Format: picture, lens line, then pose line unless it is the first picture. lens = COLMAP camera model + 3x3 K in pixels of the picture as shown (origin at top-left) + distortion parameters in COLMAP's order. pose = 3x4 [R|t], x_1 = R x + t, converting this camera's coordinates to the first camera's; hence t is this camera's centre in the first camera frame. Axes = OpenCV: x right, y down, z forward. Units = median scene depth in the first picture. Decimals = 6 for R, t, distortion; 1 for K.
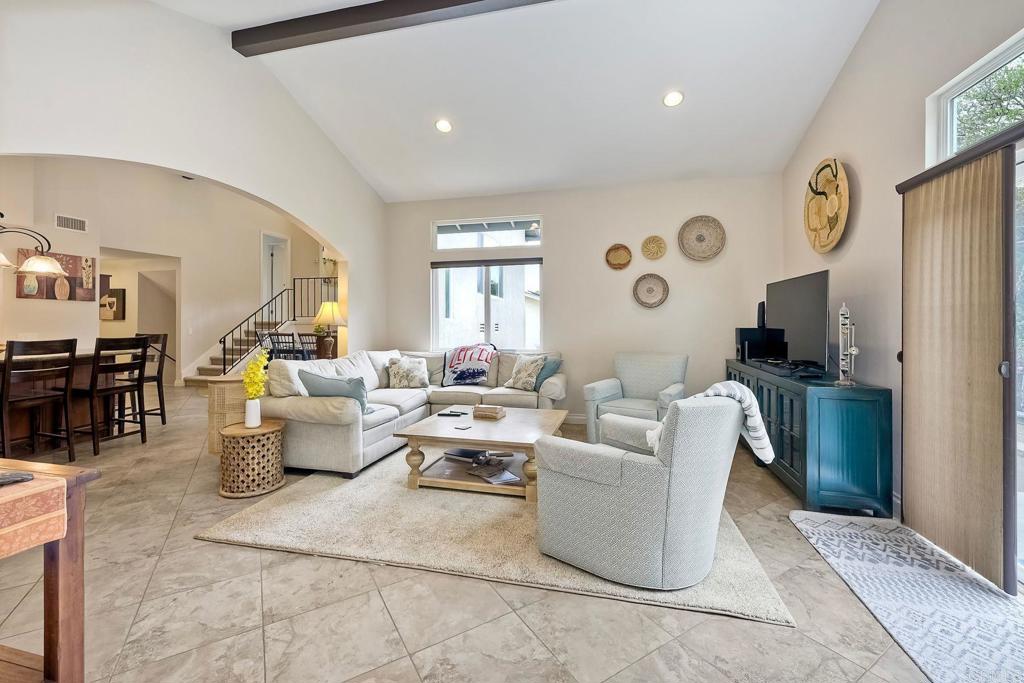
lens RADIAL K [[419.1, 0, 505.2], [0, 419.1, 320.1], [0, 0, 1]] dist [0.001939, 0.001153]
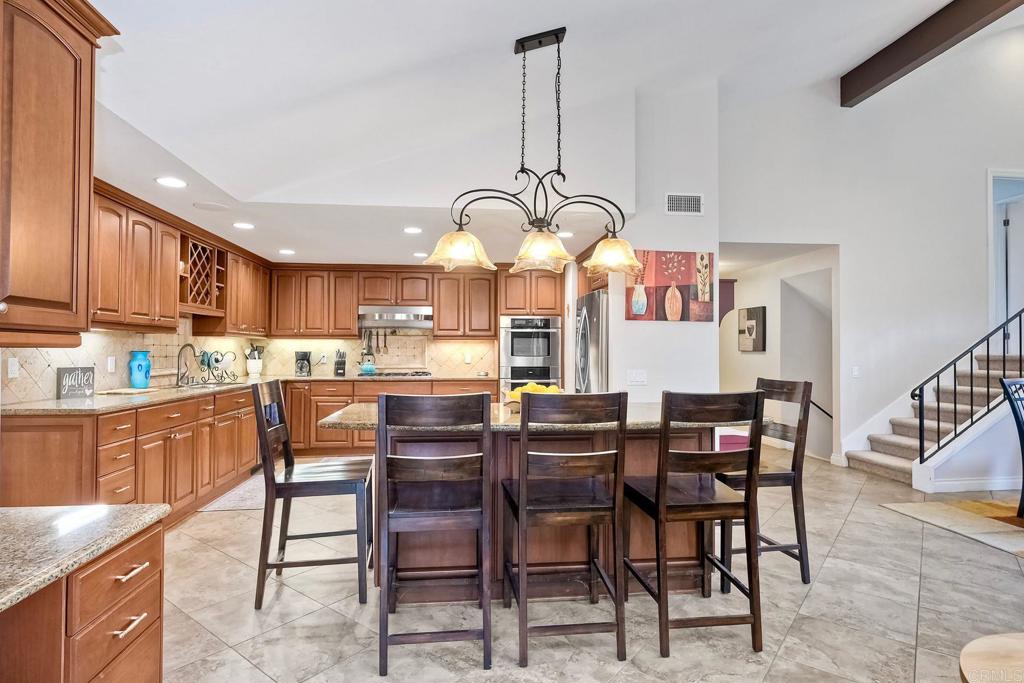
lens RADIAL K [[521.3, 0, 514.4], [0, 521.3, 344.2], [0, 0, 1]] dist [-0.001916, -0.003714]
pose [[0.345142, -0.012804, -0.938463, -0.291335], [-0.001404, 0.999899, -0.014159, 0.000580], [0.938549, 0.006205, 0.345089, 0.379623]]
